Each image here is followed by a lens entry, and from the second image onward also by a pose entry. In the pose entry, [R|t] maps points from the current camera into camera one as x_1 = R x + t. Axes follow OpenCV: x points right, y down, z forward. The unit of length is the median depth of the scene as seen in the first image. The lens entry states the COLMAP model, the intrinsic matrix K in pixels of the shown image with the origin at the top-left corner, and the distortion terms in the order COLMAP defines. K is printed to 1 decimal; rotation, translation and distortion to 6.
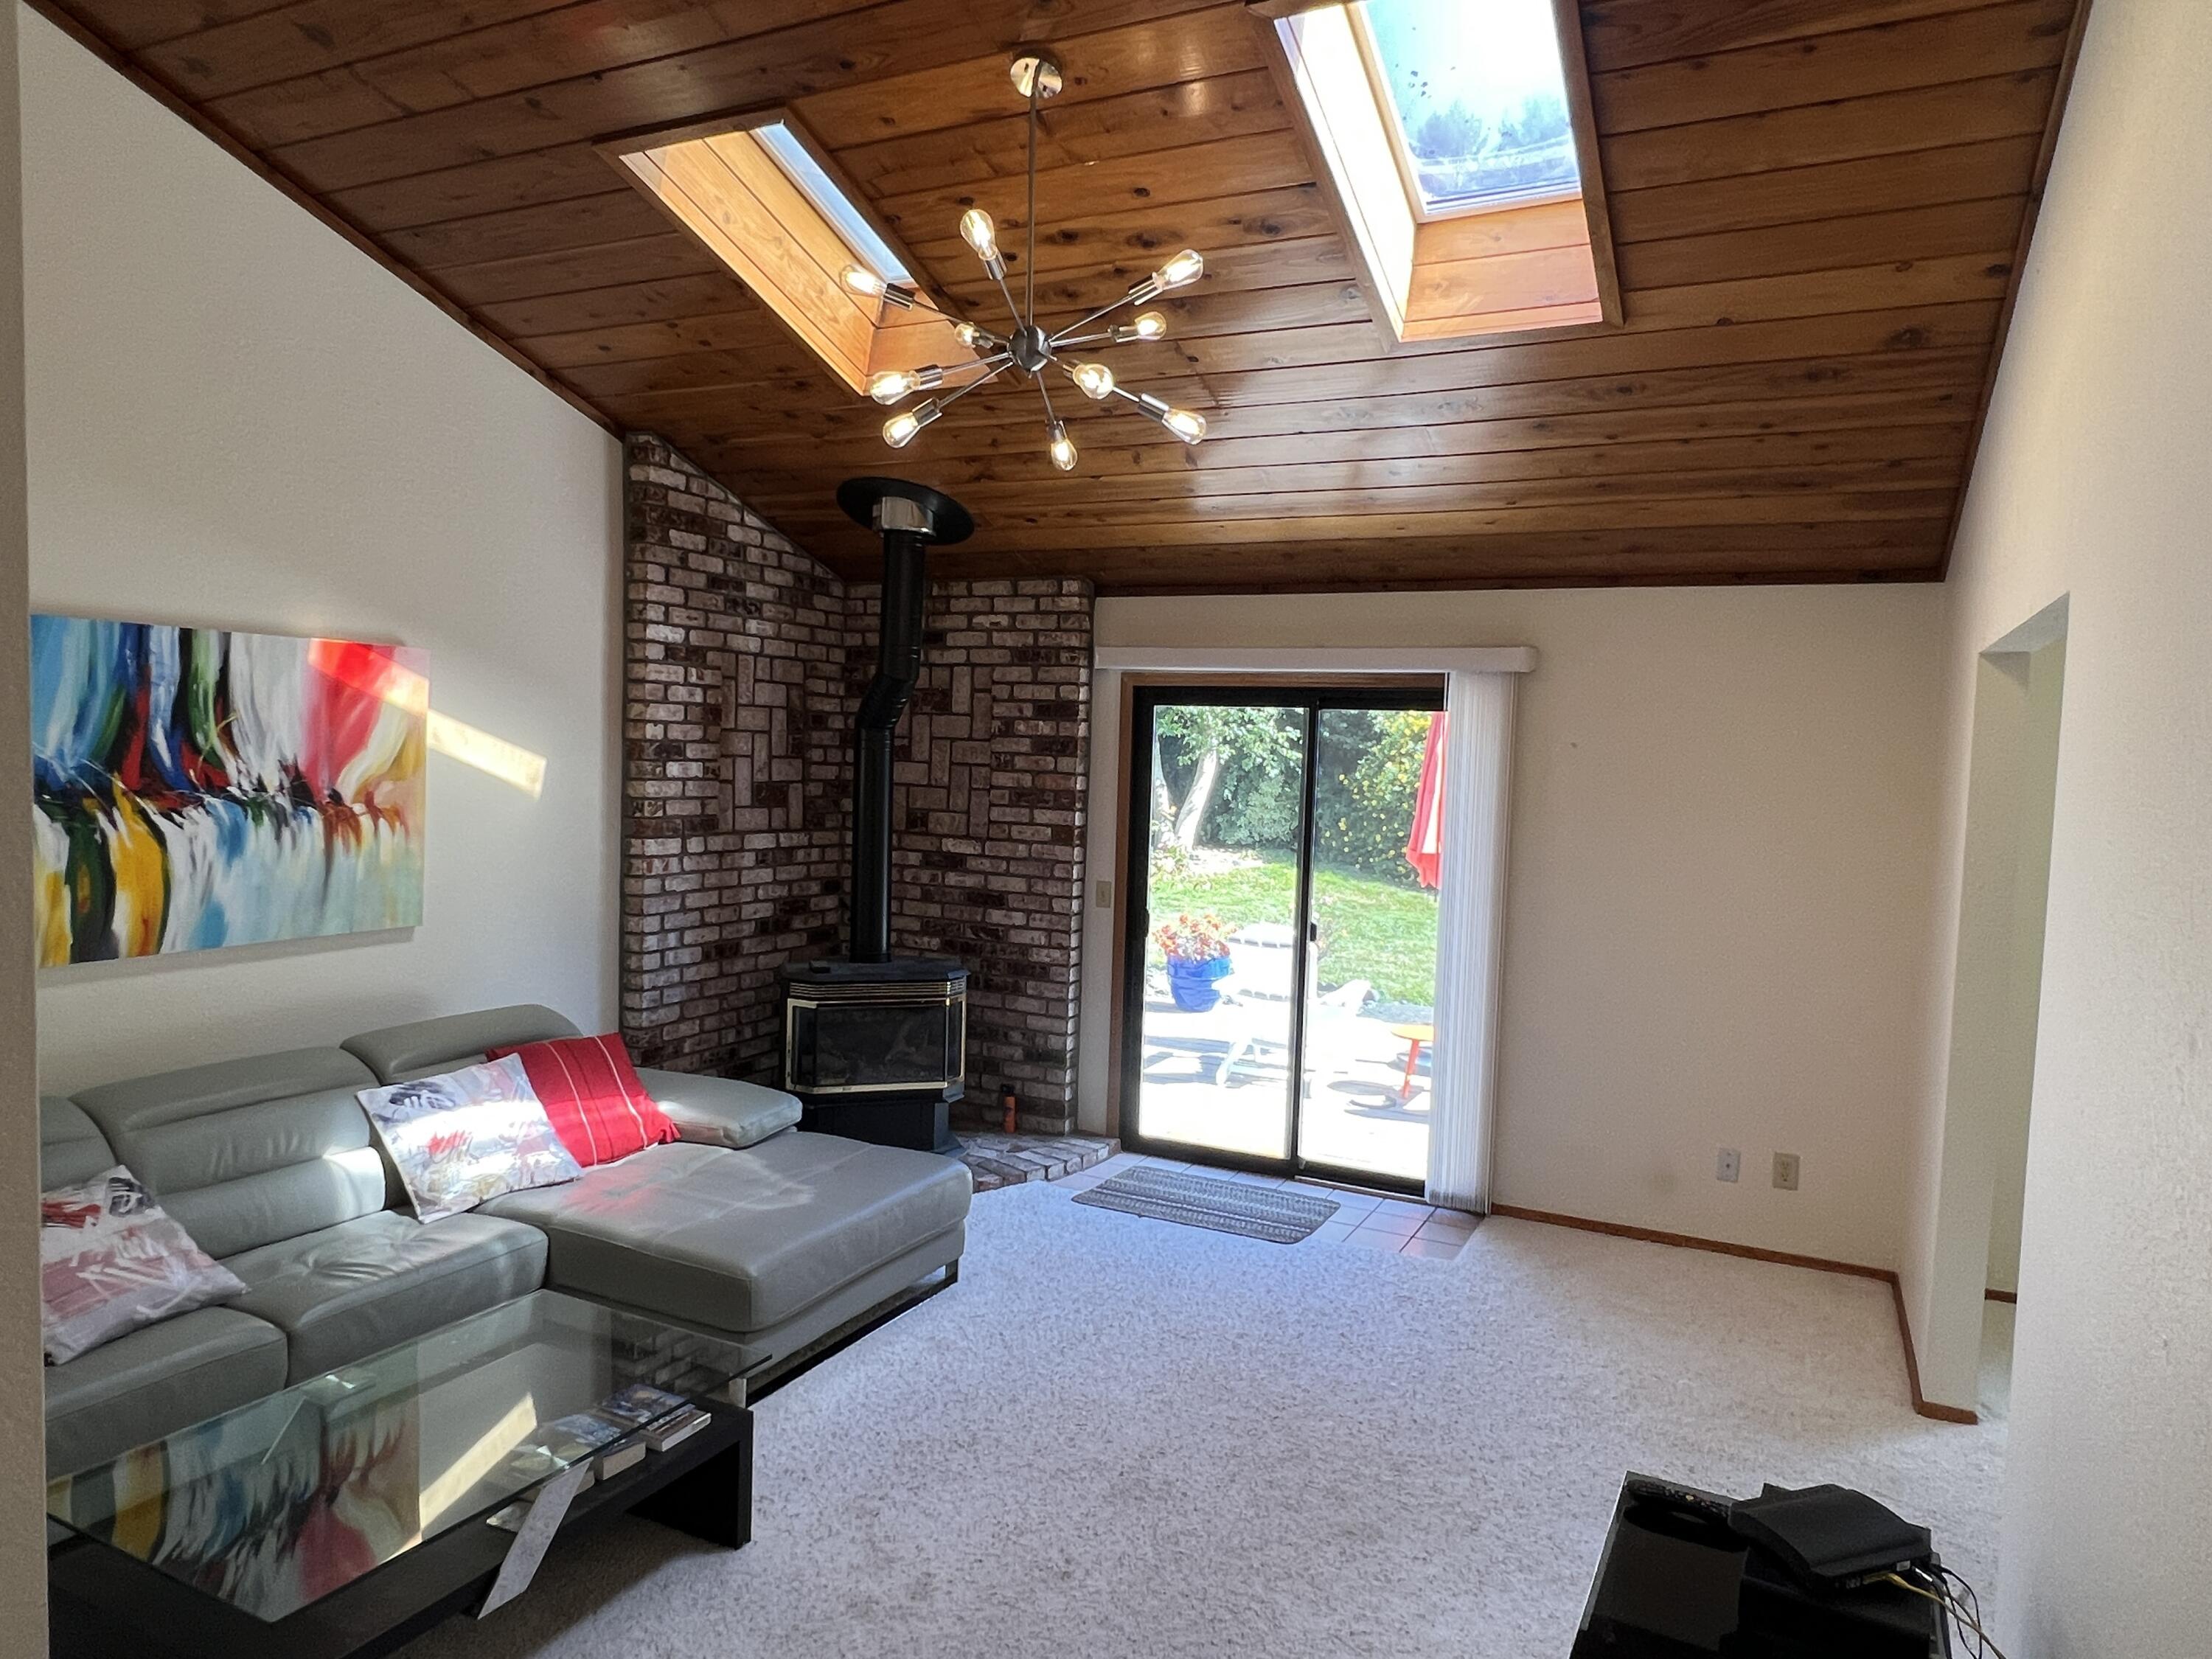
lens RADIAL K [[1386.0, 0, 1106.0], [0, 1386.0, 829.5], [0, 0, 1]] dist [-0.003429, -0.003572]
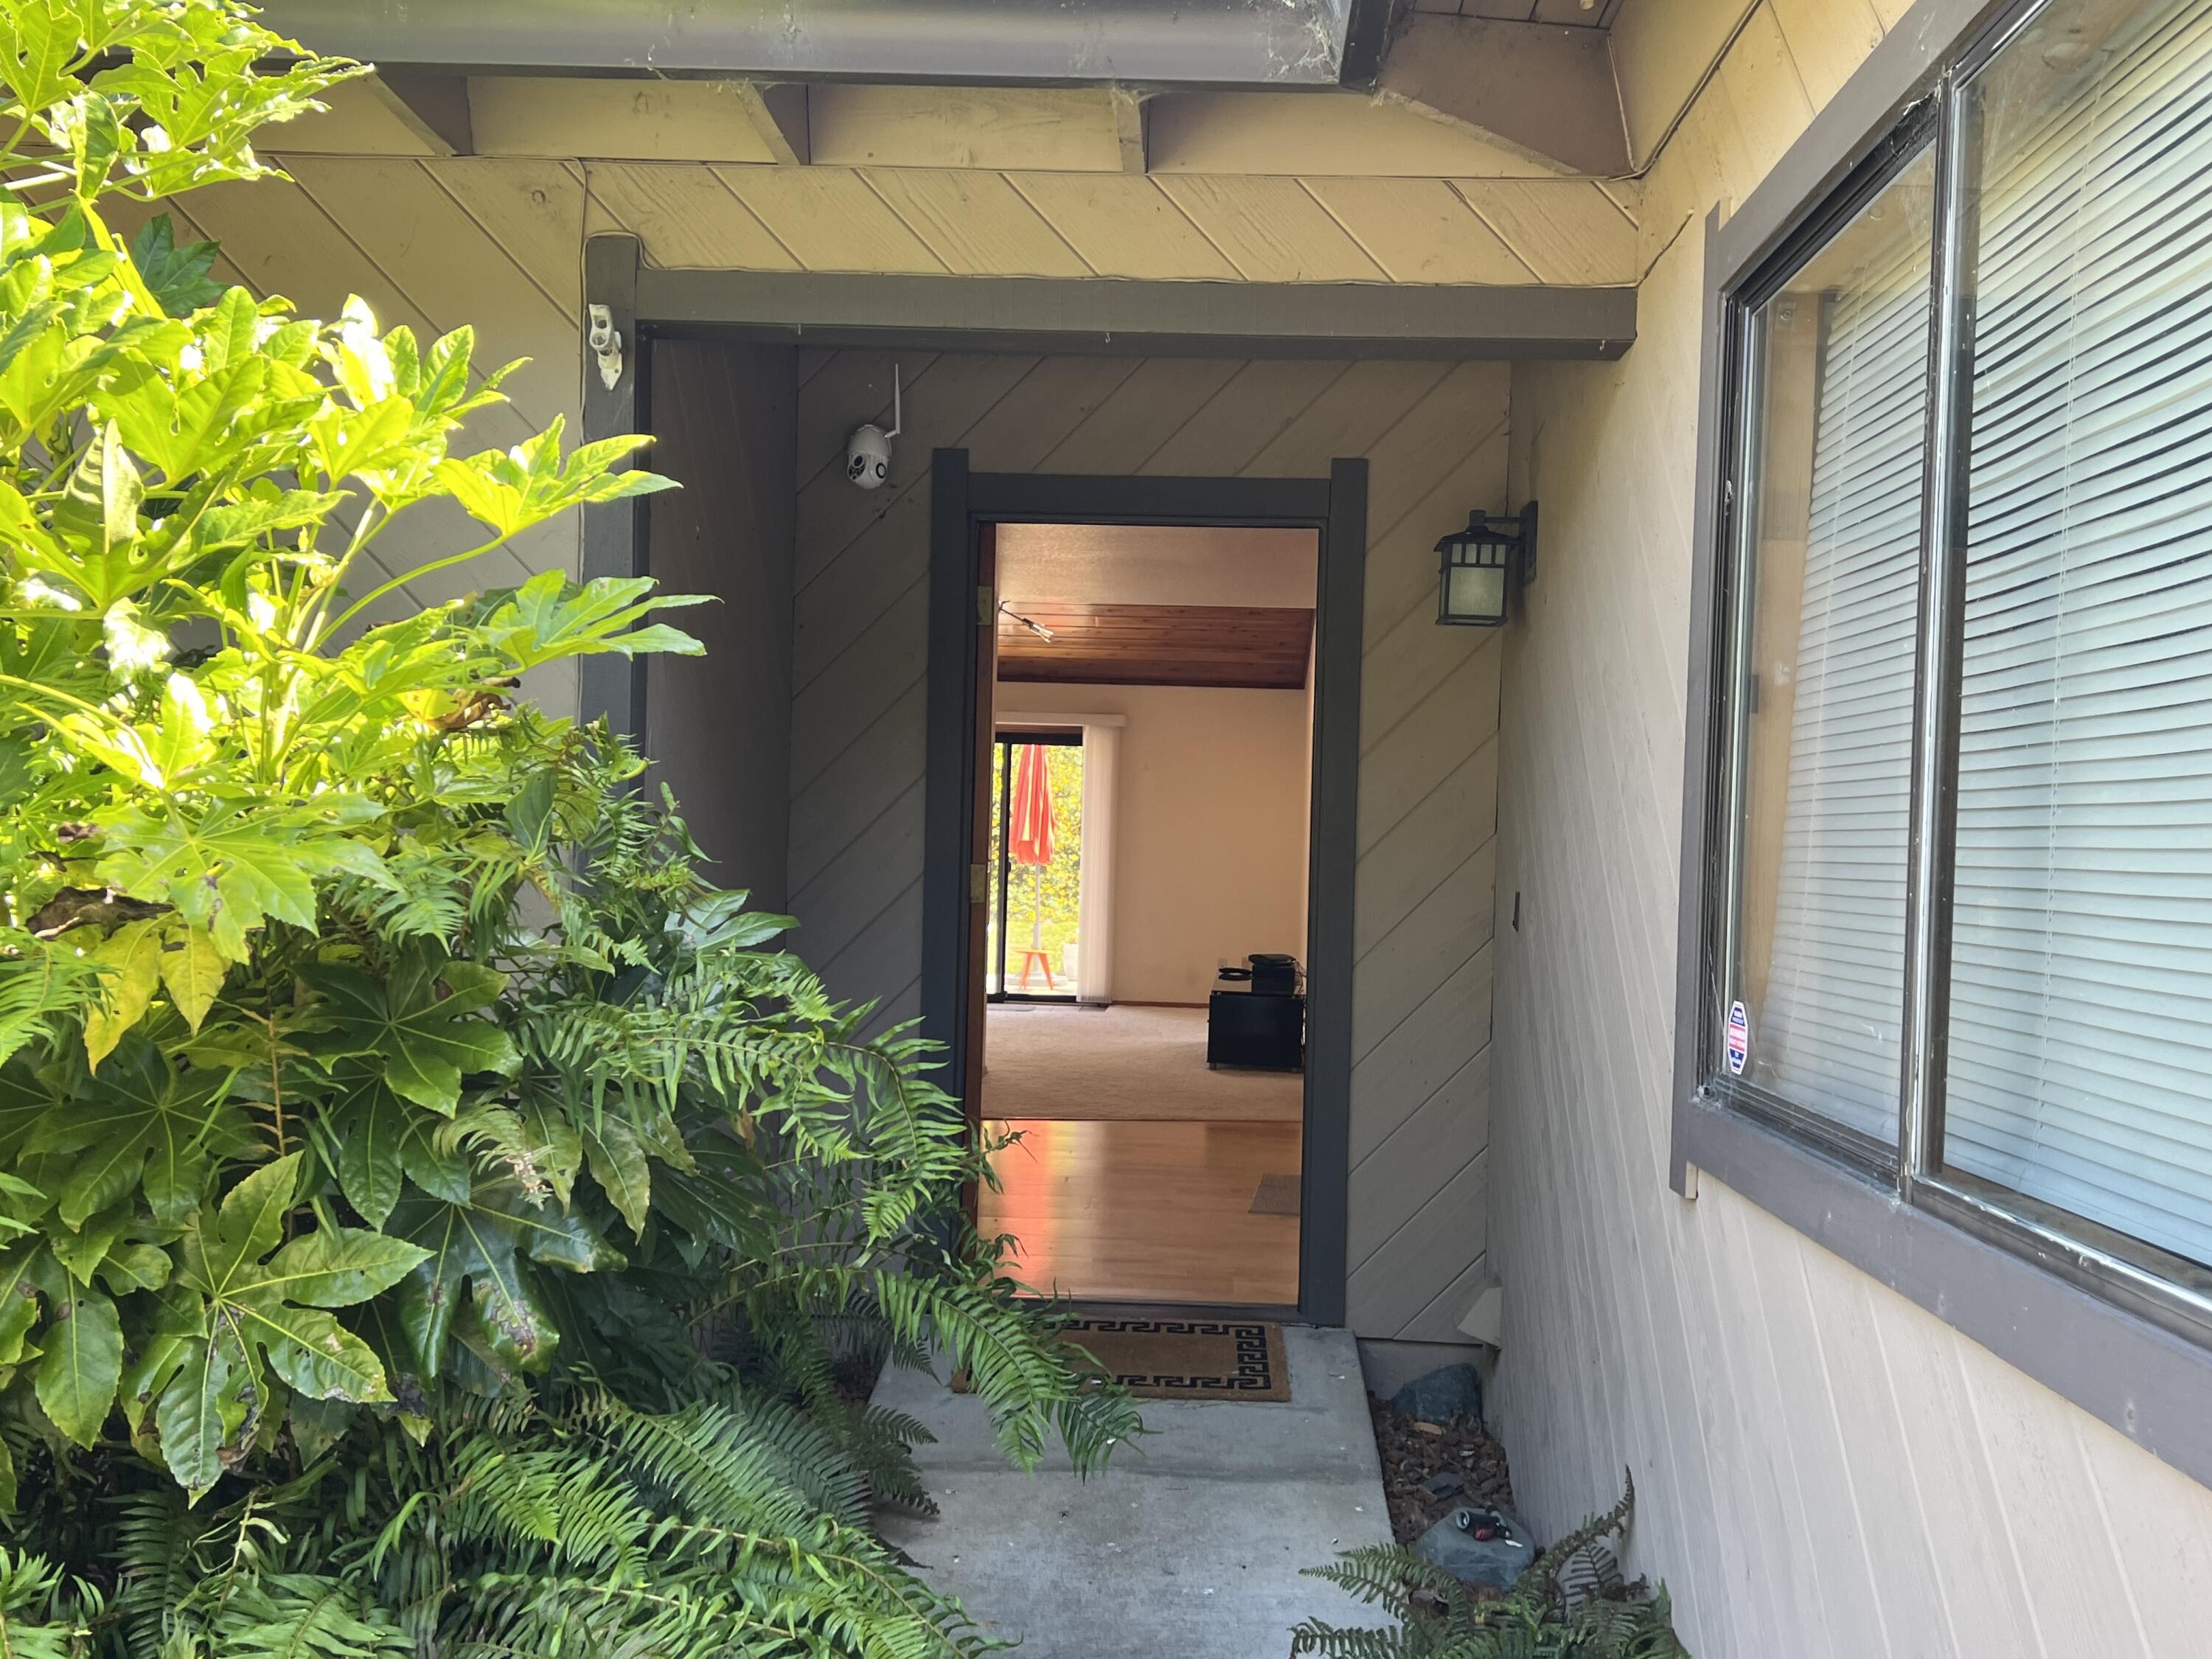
lens RADIAL K [[2023.3, 0, 1115.0], [0, 2023.3, 869.1], [0, 0, 1]] dist [0.103394, -0.373950]
pose [[0.912230, -0.010428, 0.409546, -1.122330], [0.023716, 0.999344, -0.027379, 0.212848], [-0.408992, 0.034689, 0.911879, -2.047868]]
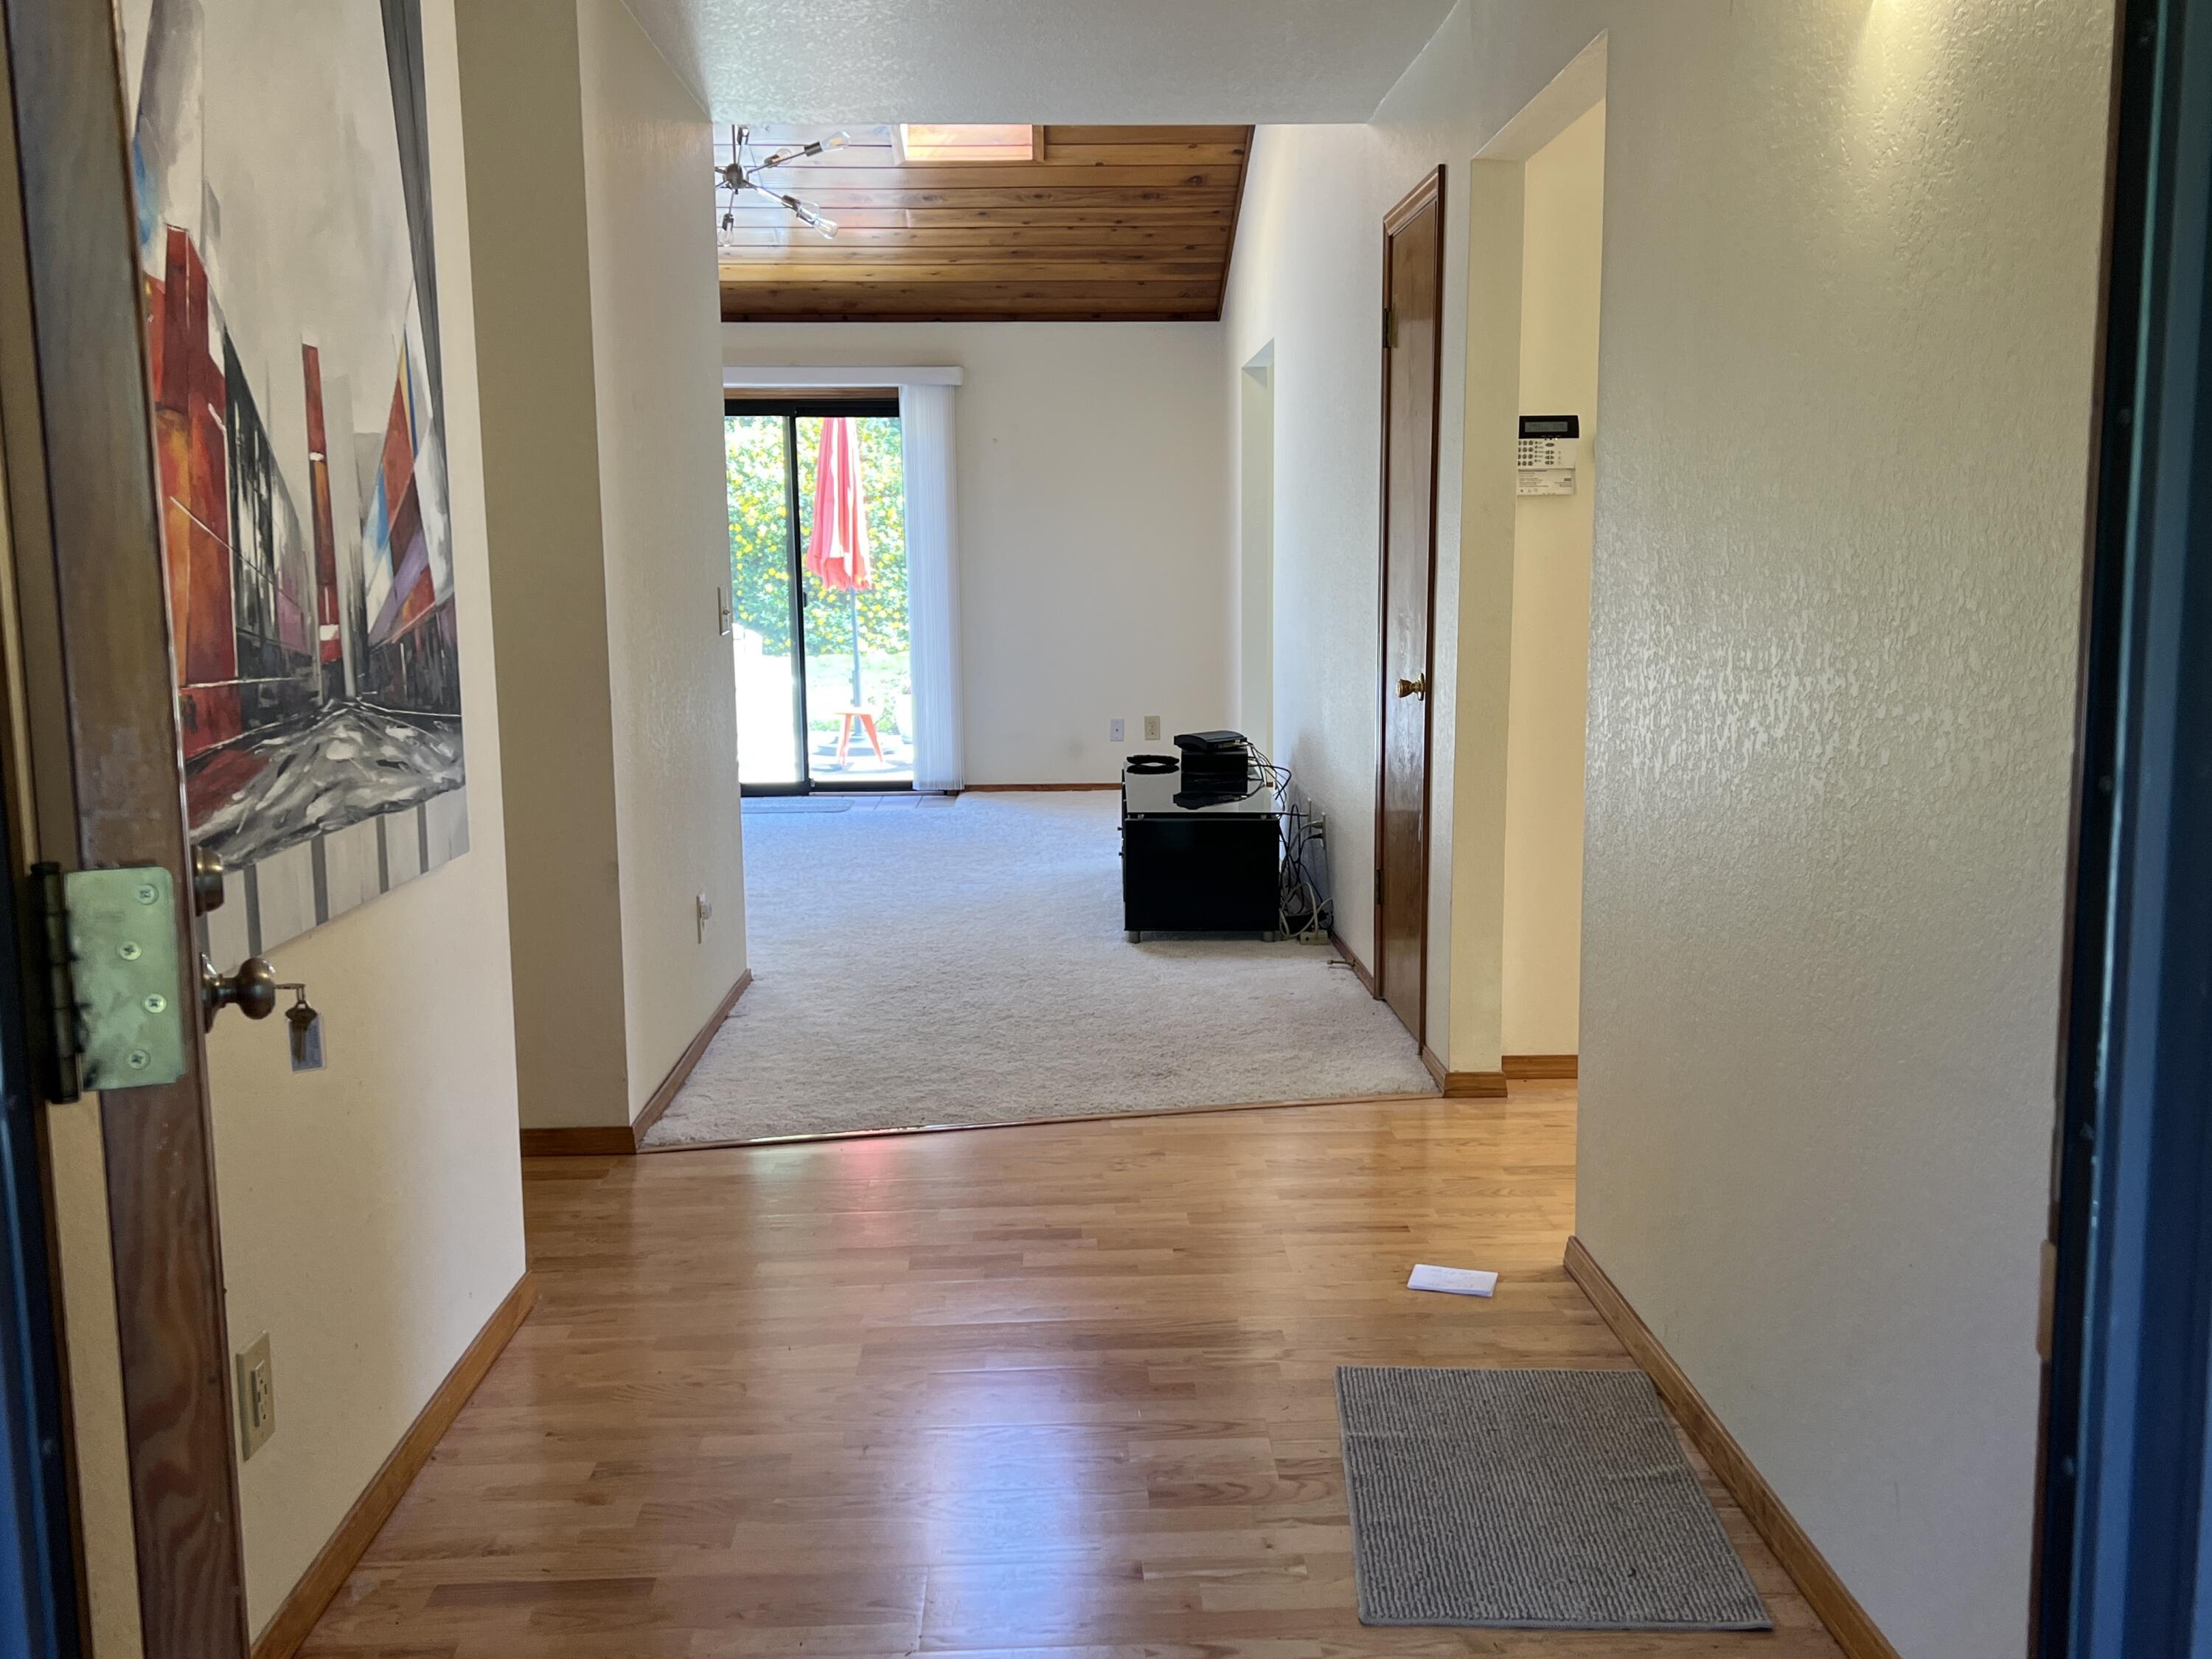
lens RADIAL K [[2023.3, 0, 1115.0], [0, 2023.3, 869.1], [0, 0, 1]] dist [0.103394, -0.373950]
pose [[0.878124, -0.115664, 0.464242, -0.672570], [0.065510, 0.990266, 0.122806, 0.150542], [-0.473927, -0.077427, 0.877154, -1.065531]]
